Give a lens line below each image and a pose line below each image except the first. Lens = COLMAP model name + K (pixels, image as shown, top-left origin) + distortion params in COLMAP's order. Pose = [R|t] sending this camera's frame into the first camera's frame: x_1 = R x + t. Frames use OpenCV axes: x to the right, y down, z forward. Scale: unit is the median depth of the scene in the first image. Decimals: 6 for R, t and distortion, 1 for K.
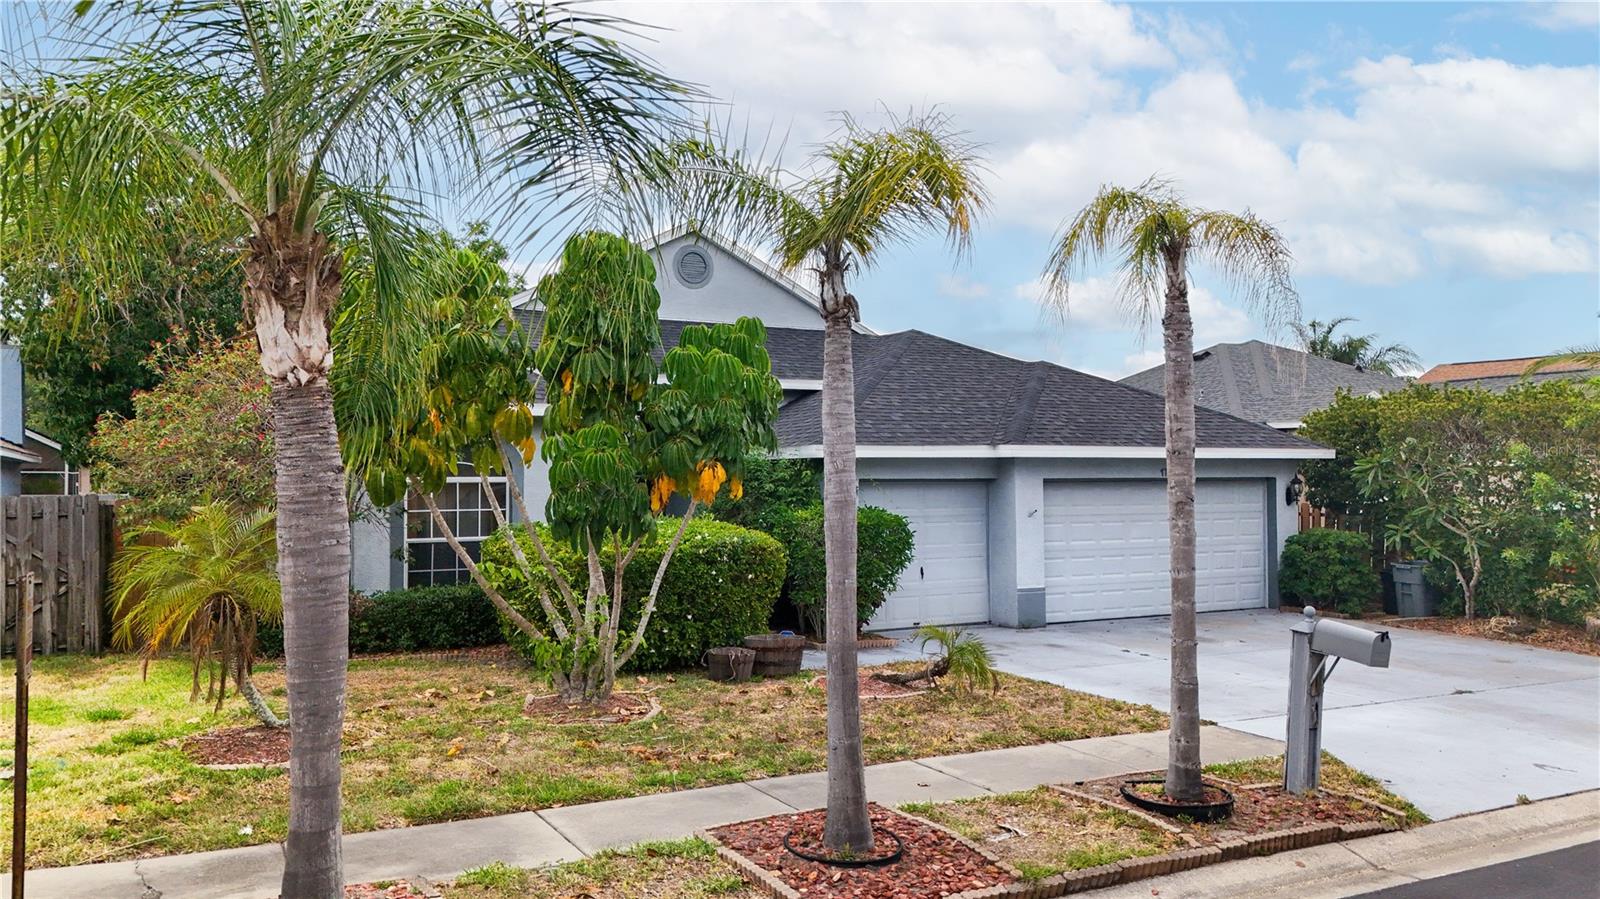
lens RADIAL K [[1166.6, 0, 800.0], [0, 1166.6, 449.5], [0, 0, 1]] dist [0.007775, 0.001257]
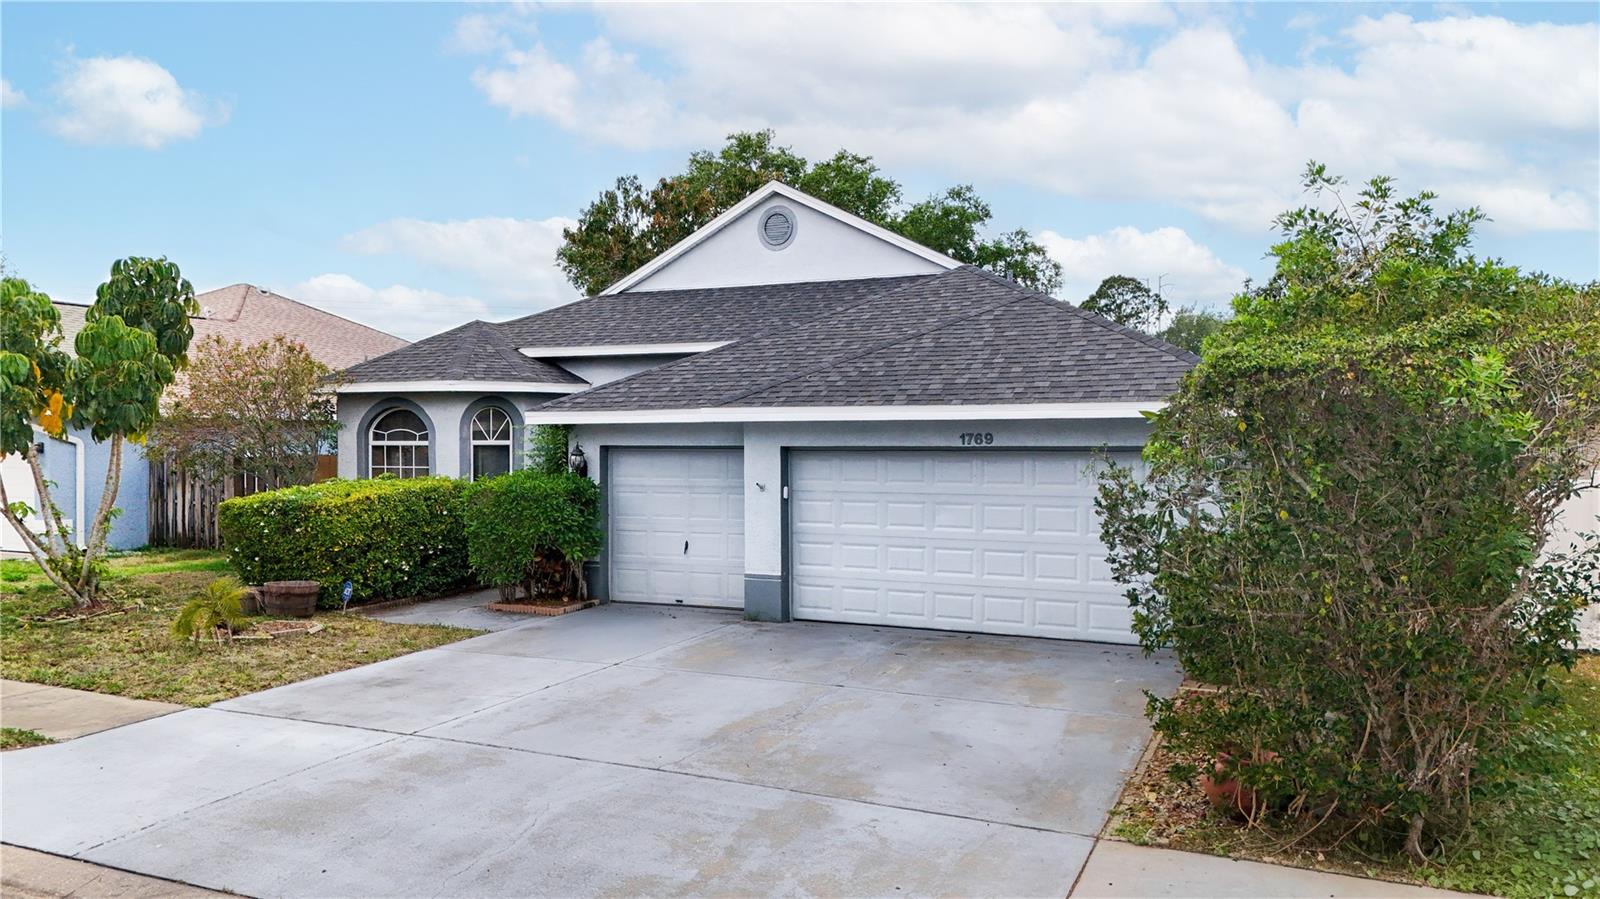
lens RADIAL K [[1166.6, 0, 800.0], [0, 1166.6, 449.5], [0, 0, 1]] dist [0.007775, 0.001257]
pose [[0.641229, 0.010330, -0.767280, 0.844381], [0.017375, 0.999458, 0.027976, 0.004422], [0.767153, -0.031271, 0.640702, 0.470144]]
